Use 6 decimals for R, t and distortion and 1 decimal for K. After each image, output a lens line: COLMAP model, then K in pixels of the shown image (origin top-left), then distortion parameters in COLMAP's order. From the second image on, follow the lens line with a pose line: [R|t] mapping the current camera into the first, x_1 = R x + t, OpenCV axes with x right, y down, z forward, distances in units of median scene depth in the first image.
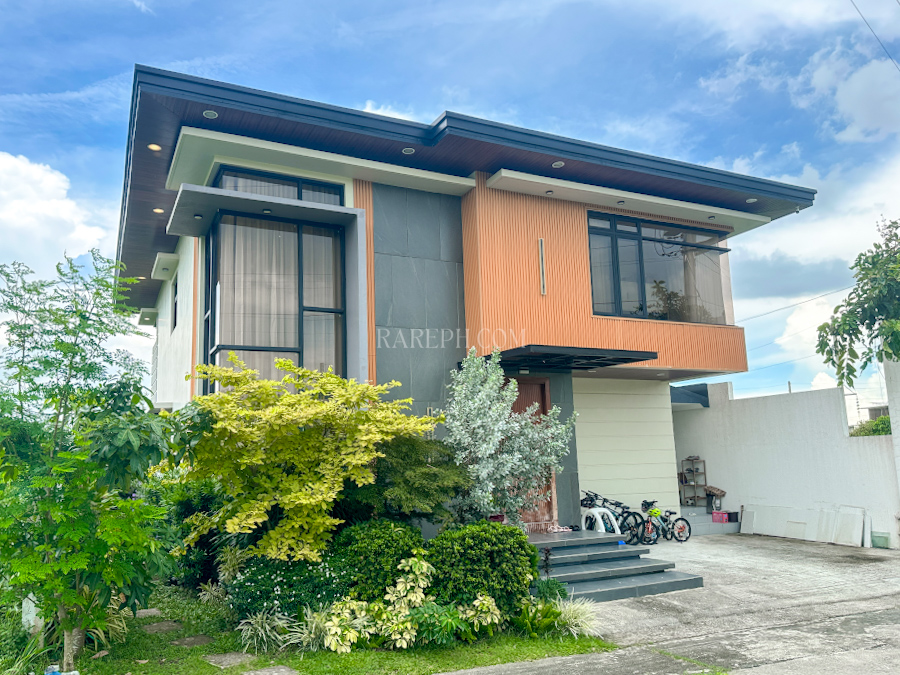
lens RADIAL K [[731.9, 0, 471.4], [0, 731.9, 358.1], [0, 0, 1]] dist [0.035256, -0.022708]
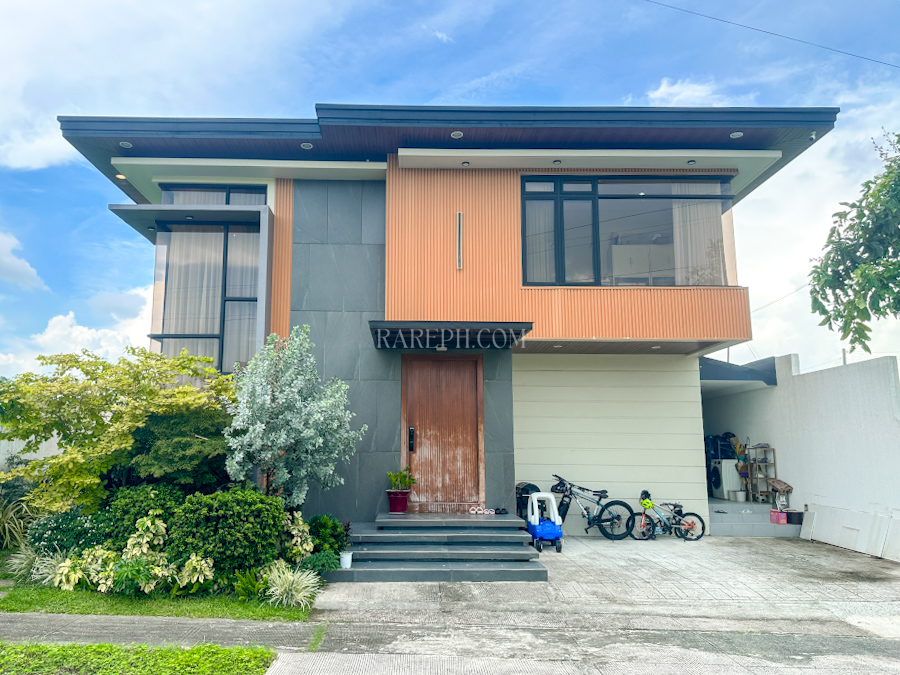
lens RADIAL K [[731.9, 0, 451.6], [0, 731.9, 336.7], [0, 0, 1]] dist [0.035256, -0.022708]
pose [[0.894127, -0.041289, -0.445905, 0.490905], [0.035345, 0.999141, -0.021644, 0.022932], [0.446416, 0.003592, 0.894819, 0.116831]]
